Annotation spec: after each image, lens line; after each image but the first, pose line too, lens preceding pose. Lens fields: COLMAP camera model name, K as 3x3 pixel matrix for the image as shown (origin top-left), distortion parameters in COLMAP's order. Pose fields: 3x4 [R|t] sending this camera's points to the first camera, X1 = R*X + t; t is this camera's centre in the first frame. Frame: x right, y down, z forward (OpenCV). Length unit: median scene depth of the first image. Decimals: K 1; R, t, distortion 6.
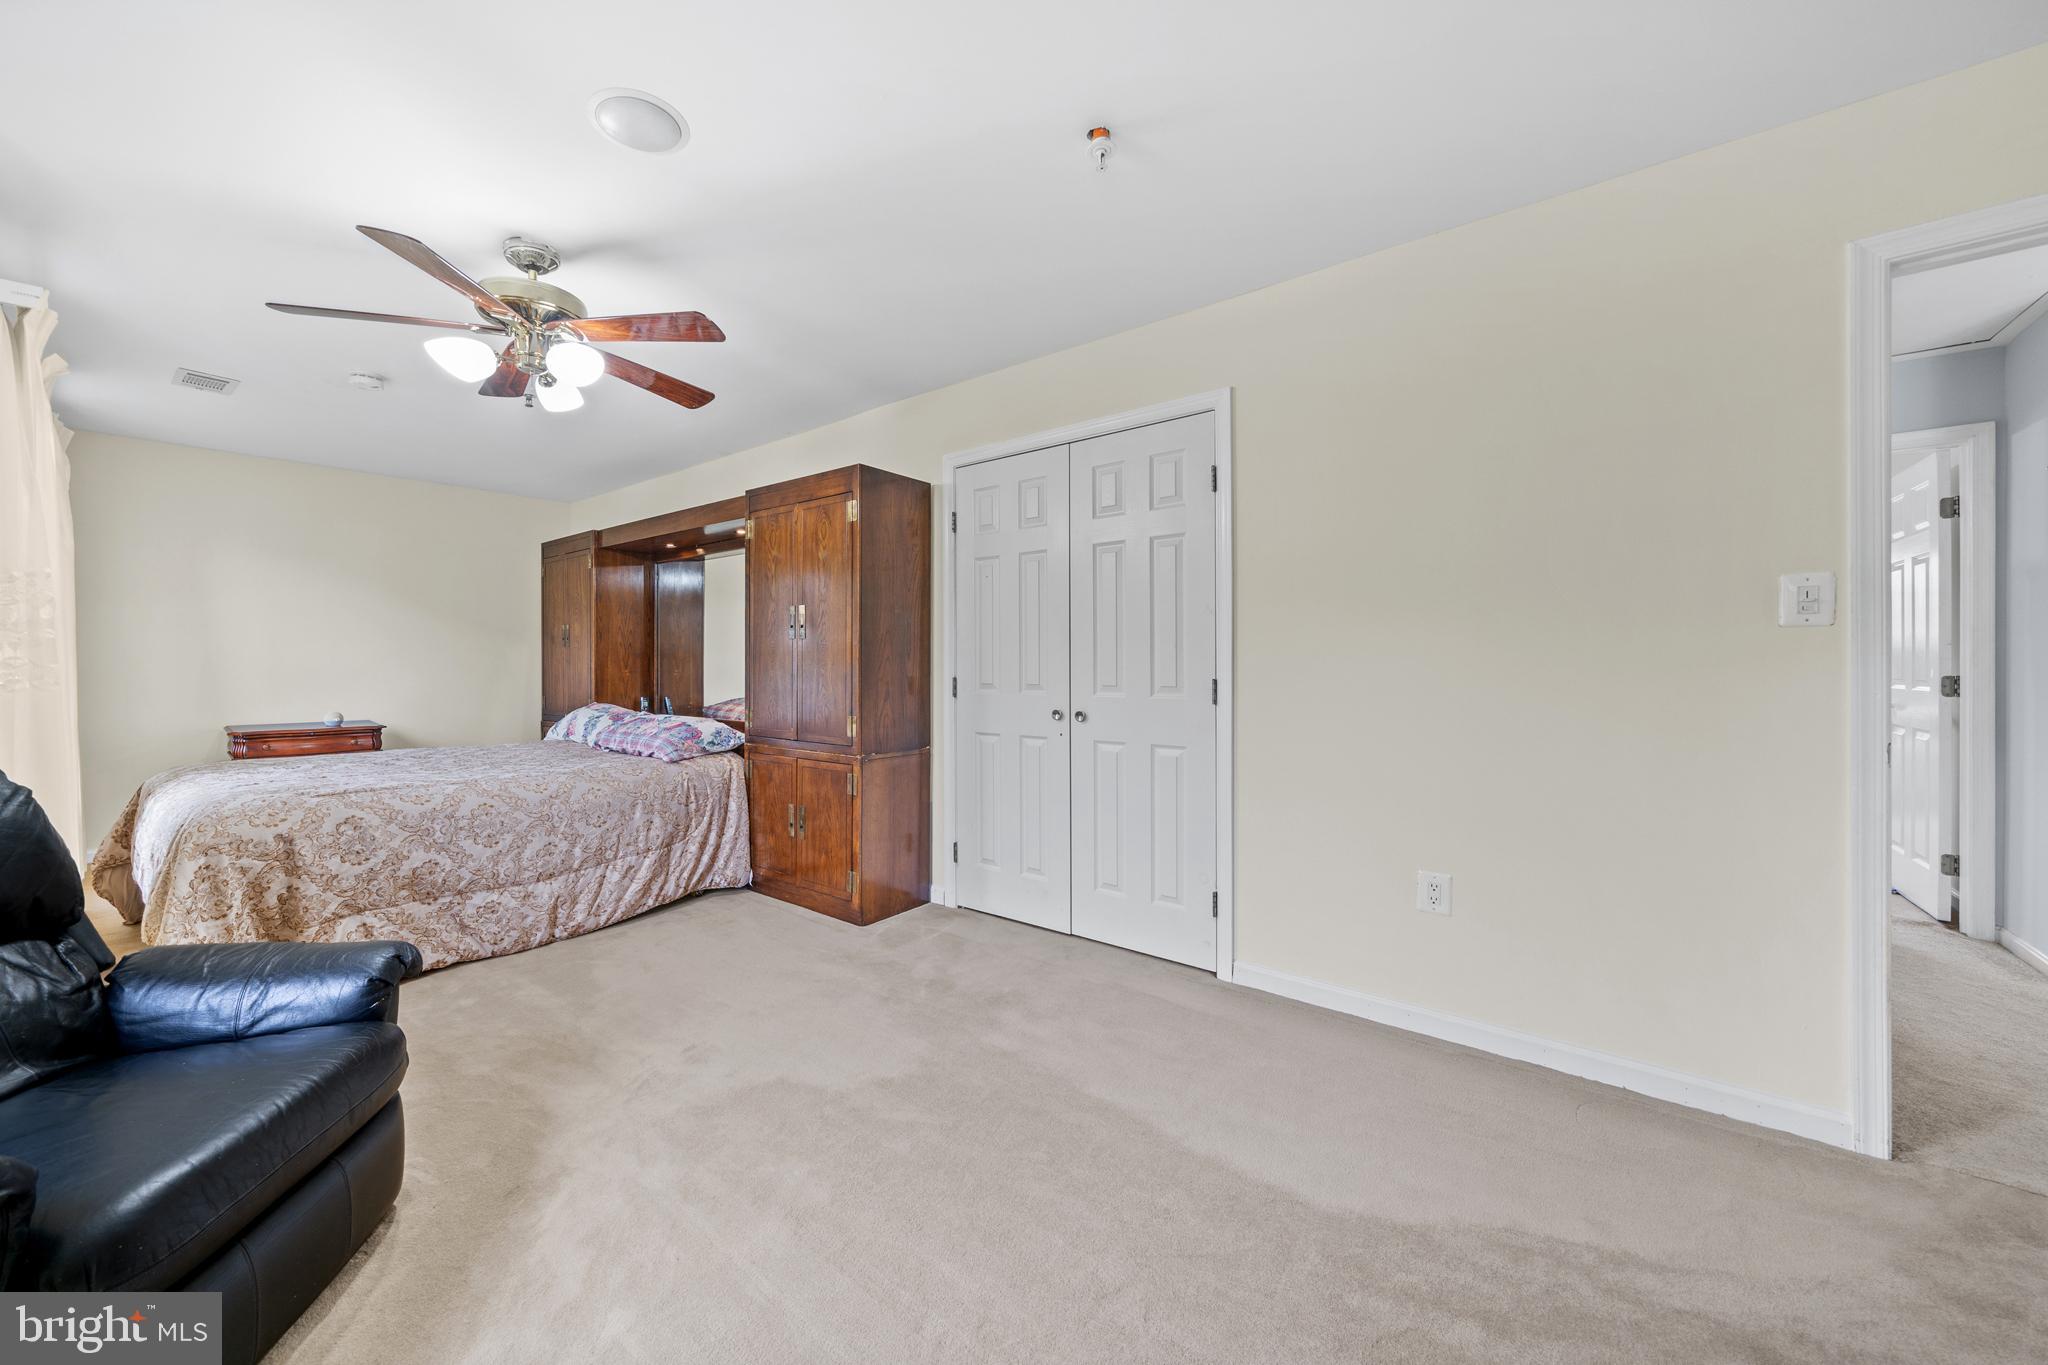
lens RADIAL K [[708.4, 0, 1021.4], [0, 708.4, 675.9], [0, 0, 1]] dist [-0.008203, 0.000006]
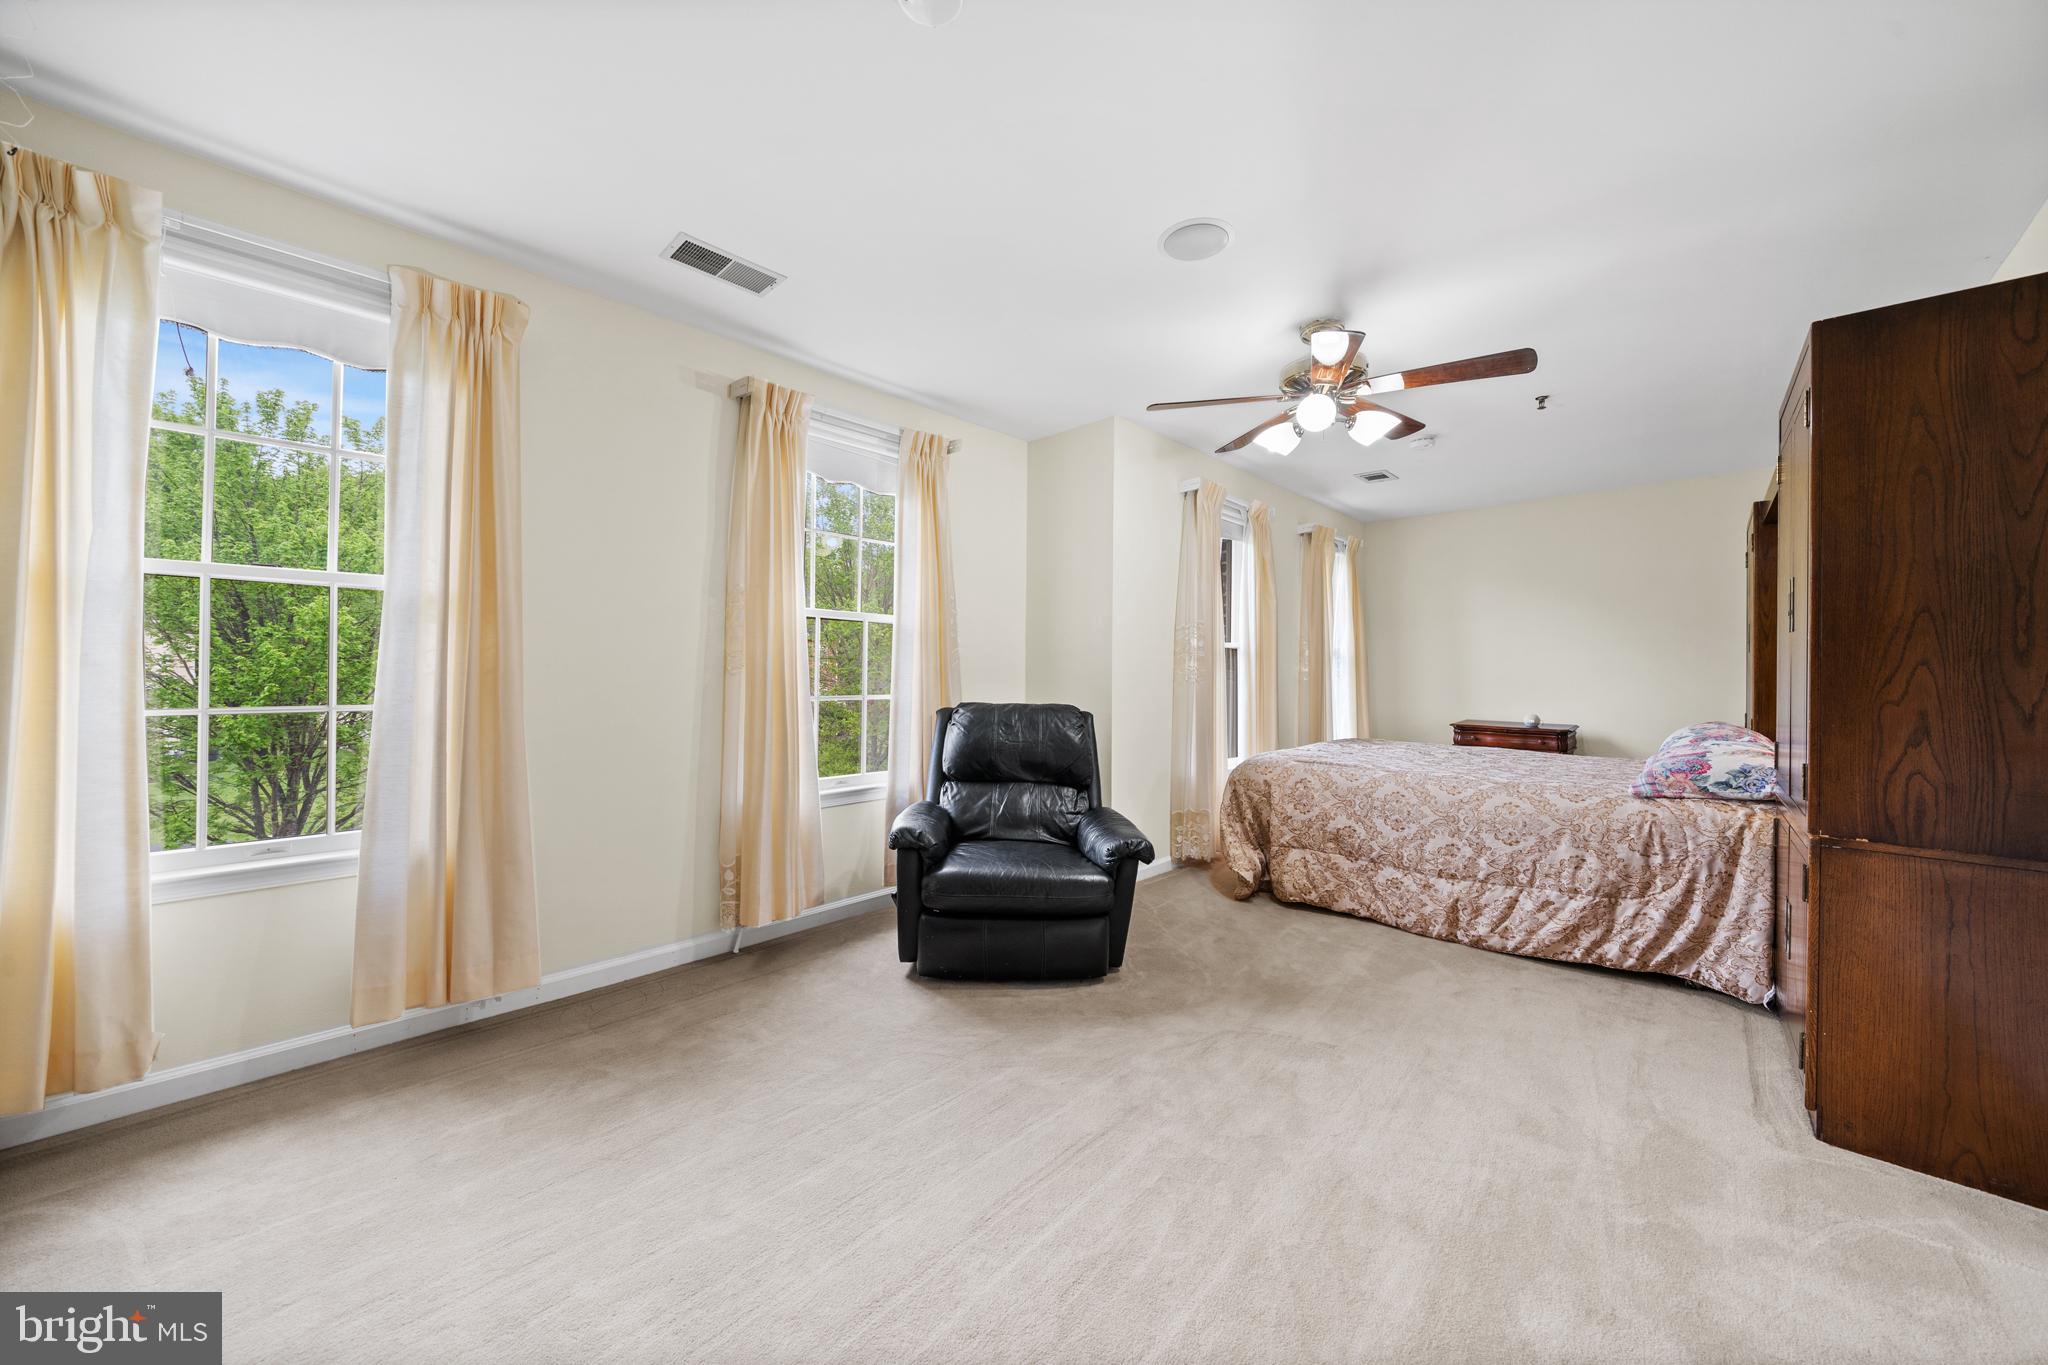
lens RADIAL K [[708.4, 0, 1021.4], [0, 708.4, 675.9], [0, 0, 1]] dist [-0.008203, 0.000006]
pose [[-0.068053, 0.009228, -0.997639, 0.382653], [-0.025708, 0.999609, 0.011000, -0.004540], [0.997350, 0.026396, -0.067789, 0.411804]]
